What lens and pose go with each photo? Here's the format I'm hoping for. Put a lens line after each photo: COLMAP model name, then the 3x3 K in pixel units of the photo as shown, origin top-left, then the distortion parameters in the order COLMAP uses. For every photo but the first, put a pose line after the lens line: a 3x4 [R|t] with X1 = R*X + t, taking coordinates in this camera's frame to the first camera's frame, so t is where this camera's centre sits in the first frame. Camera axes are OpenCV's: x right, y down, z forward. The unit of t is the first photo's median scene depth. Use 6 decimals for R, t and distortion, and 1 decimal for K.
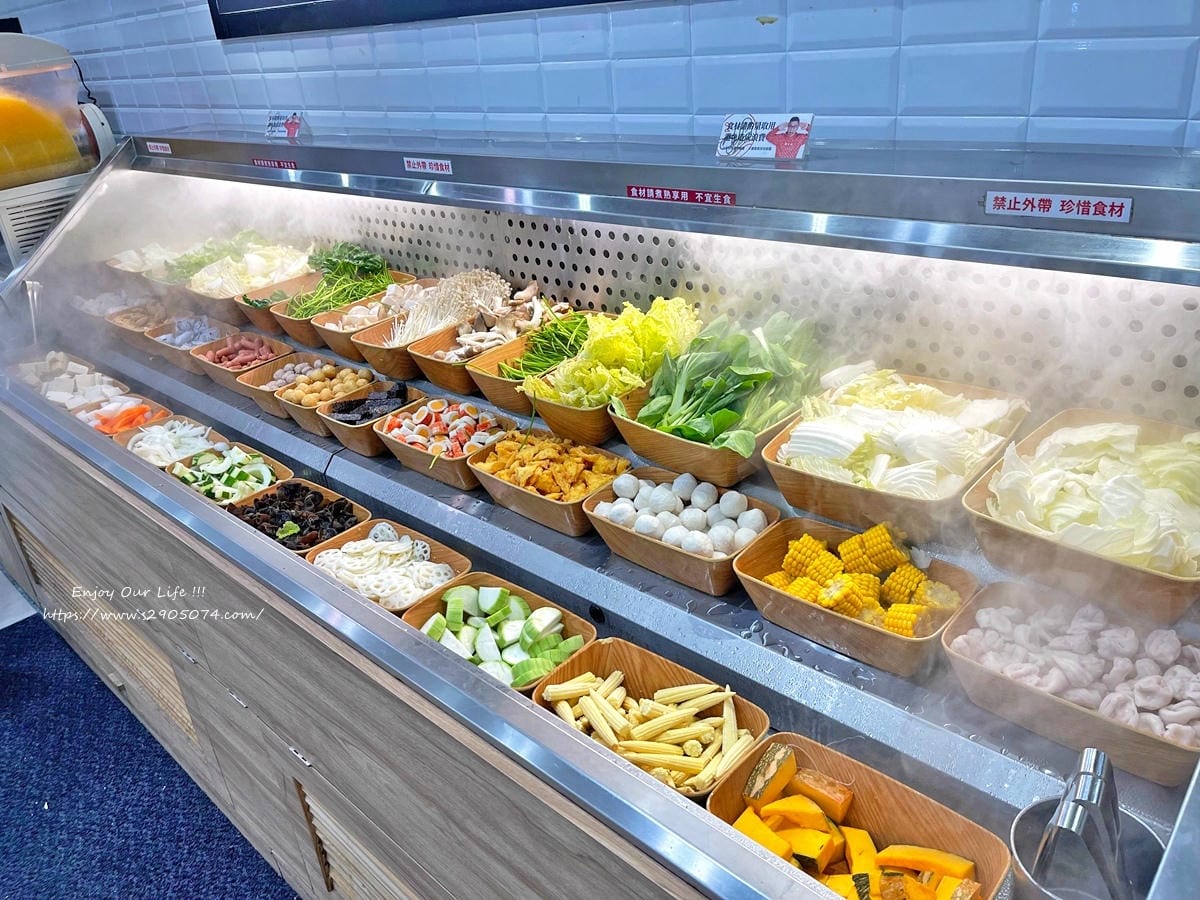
lens RADIAL K [[879.5, 0, 605.7], [0, 879.5, 429.1], [0, 0, 1]] dist [0.063814, -0.100870]
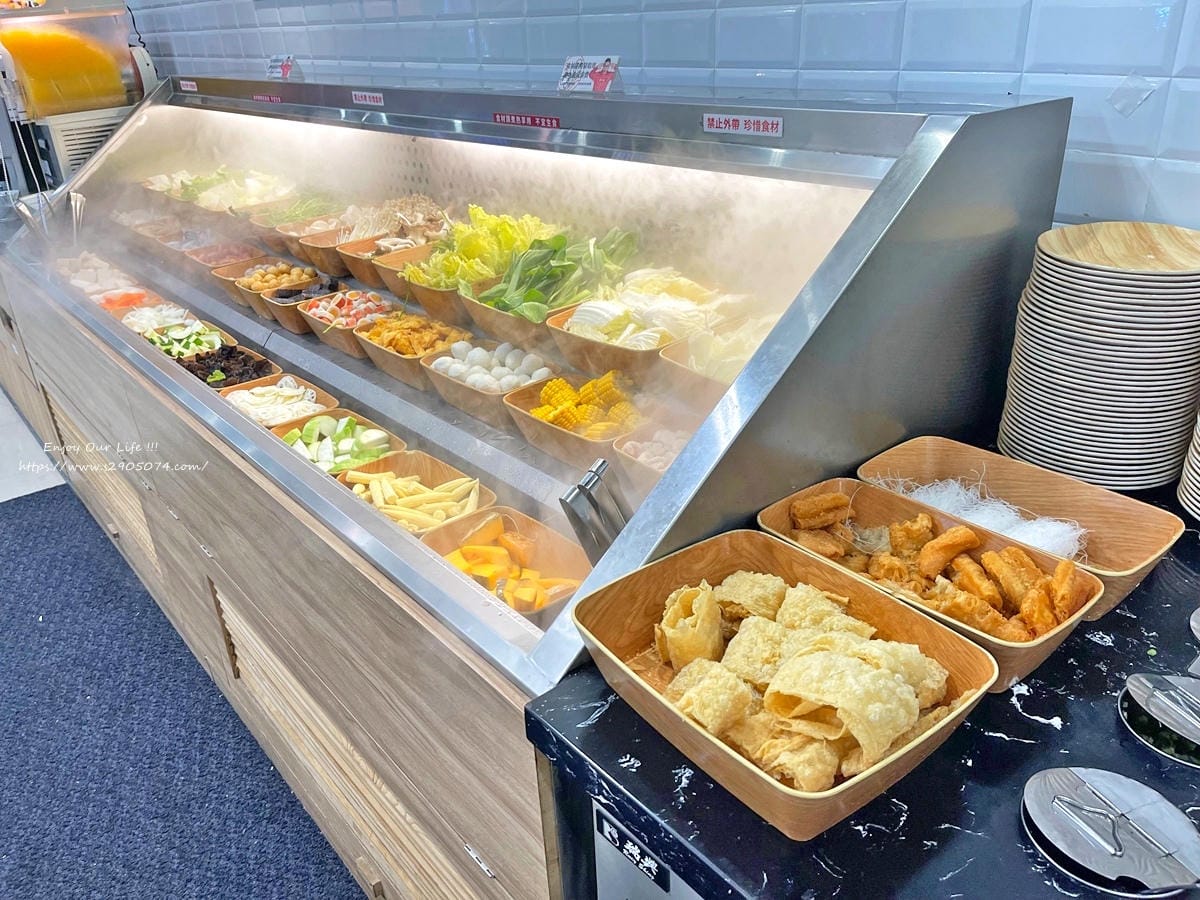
lens RADIAL K [[881.4, 0, 621.9], [0, 881.4, 447.2], [0, 0, 1]] dist [0.057765, -0.093257]
pose [[0.993575, 0.087199, -0.072147, 0.321523], [-0.086007, 0.996104, 0.019468, 0.144312], [0.073564, -0.013138, 0.997204, -0.217815]]
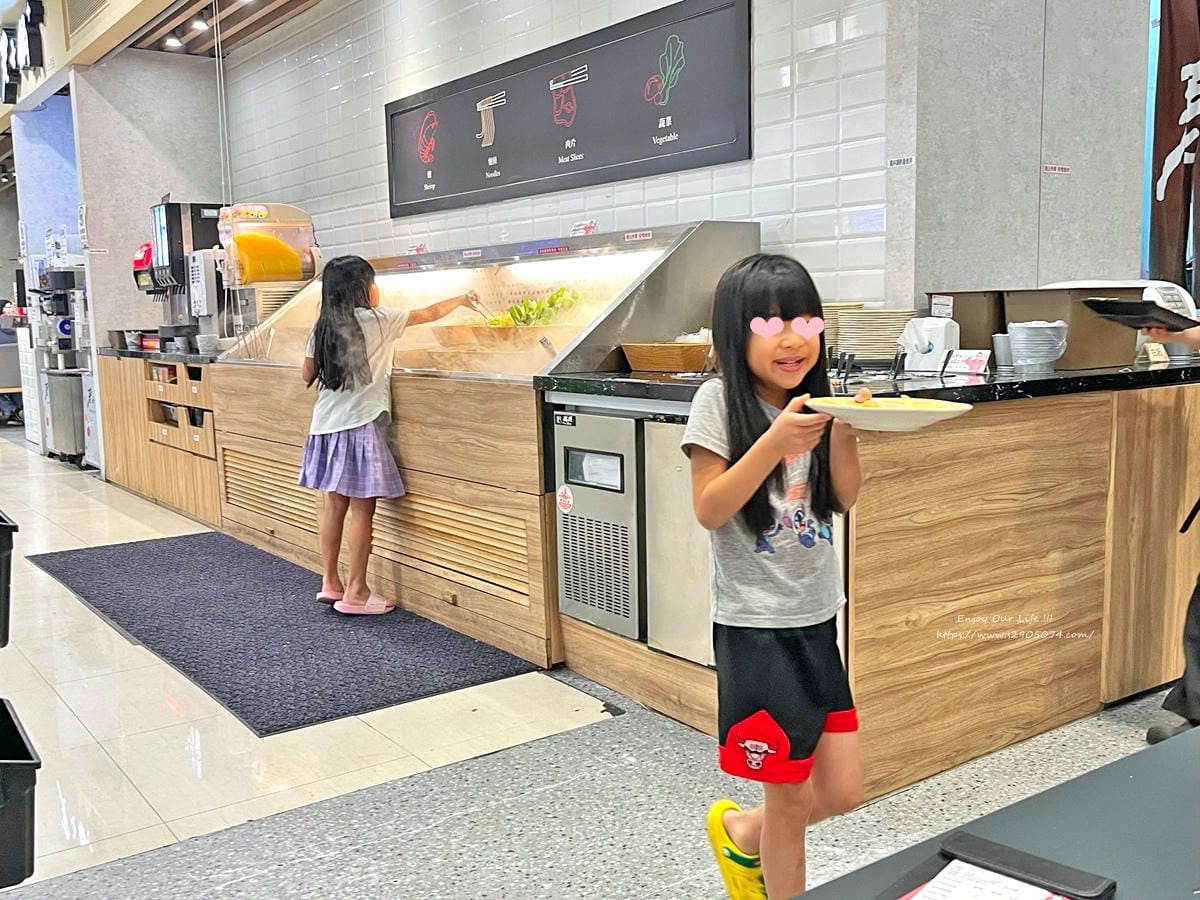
lens RADIAL K [[1159.2, 0, 600.0], [0, 1159.2, 450.0], [0, 0, 1]] dist [0.004462, 0.001902]
pose [[0.979313, 0.089204, -0.181629, 0.820773], [-0.141290, 0.943994, -0.298182, 1.186789], [0.144858, 0.317676, 0.937069, -1.826857]]
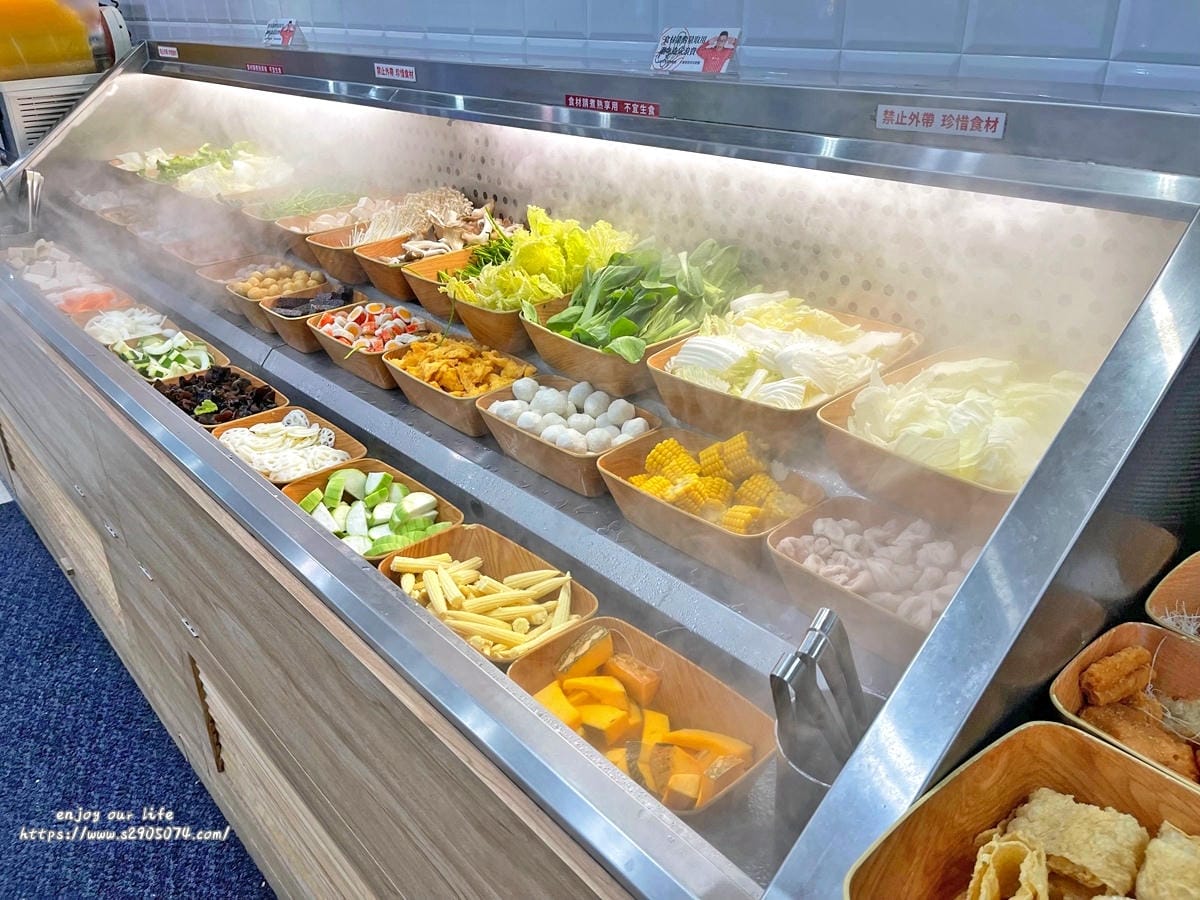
lens RADIAL K [[881.3, 0, 625.7], [0, 881.3, 427.9], [0, 0, 1]] dist [0.067411, -0.107598]
pose [[0.994036, 0.105272, -0.028470, 0.155110], [-0.105088, 0.994432, 0.007897, 0.080927], [0.029142, -0.004858, 0.999563, -0.001731]]
